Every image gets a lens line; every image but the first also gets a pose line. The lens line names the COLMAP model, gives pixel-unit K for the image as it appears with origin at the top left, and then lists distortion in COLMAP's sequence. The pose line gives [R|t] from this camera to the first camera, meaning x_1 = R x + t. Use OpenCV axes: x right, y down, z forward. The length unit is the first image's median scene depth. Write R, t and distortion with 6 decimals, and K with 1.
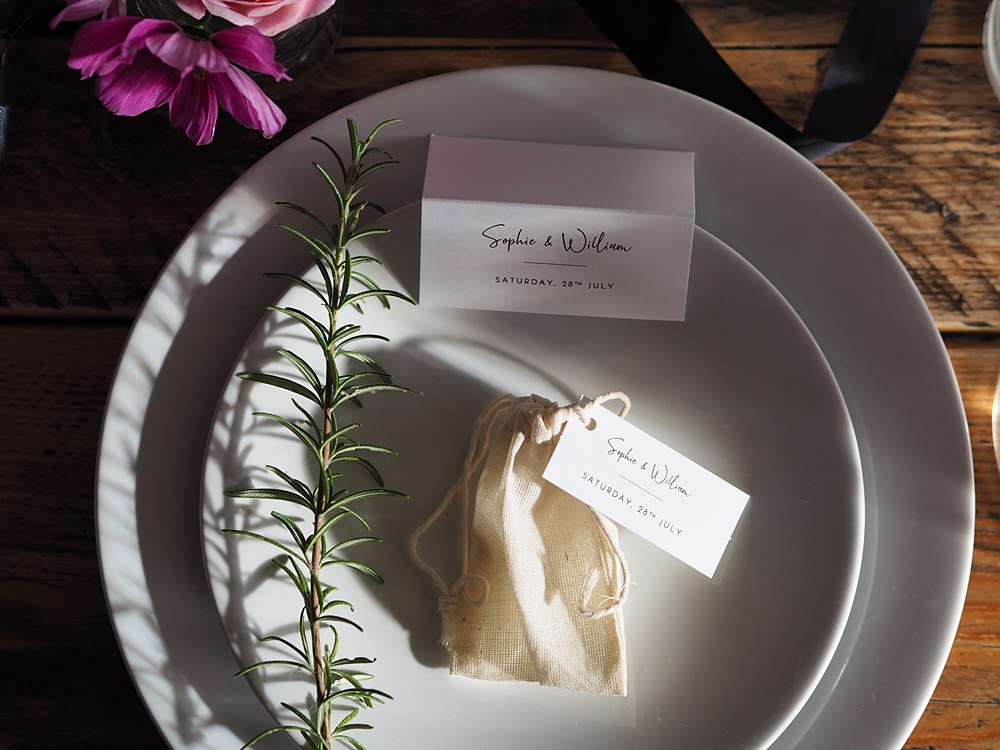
lens RADIAL K [[2603.0, 0, 500.0], [0, 2603.0, 375.0], [0, 0, 1]] dist [0.143832, 0.721332]
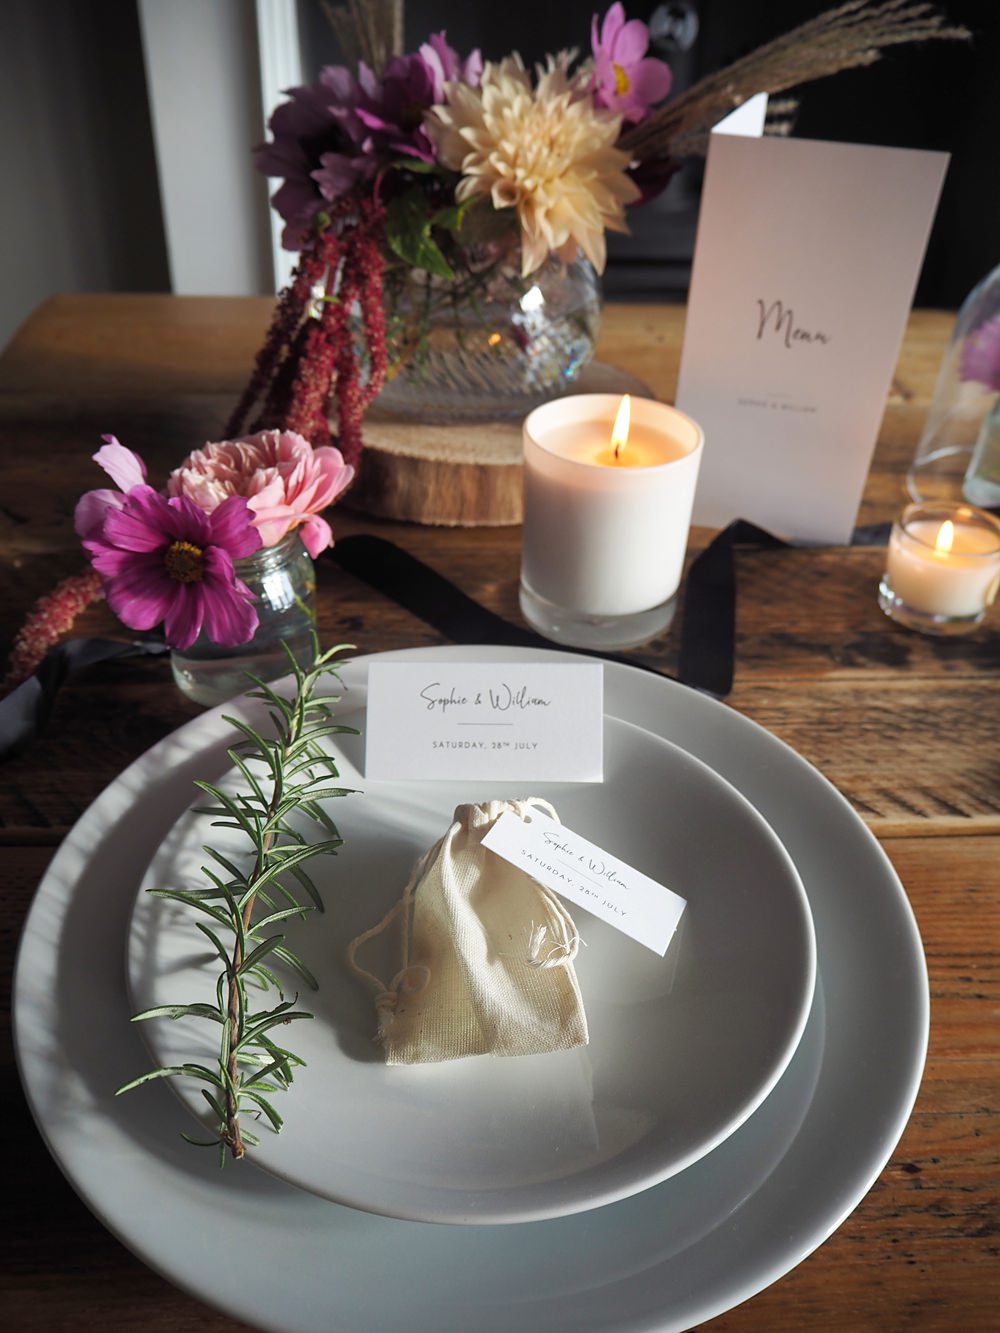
lens RADIAL K [[1118.4, 0, 499.7], [0, 1118.4, 657.8], [0, 0, 1]] dist [-0.039239, -0.002290]
pose [[0.998352, -0.023856, 0.052192, 0.002641], [0.054436, 0.681502, -0.729789, 0.289158], [-0.018159, 0.731427, 0.681678, 0.624678]]
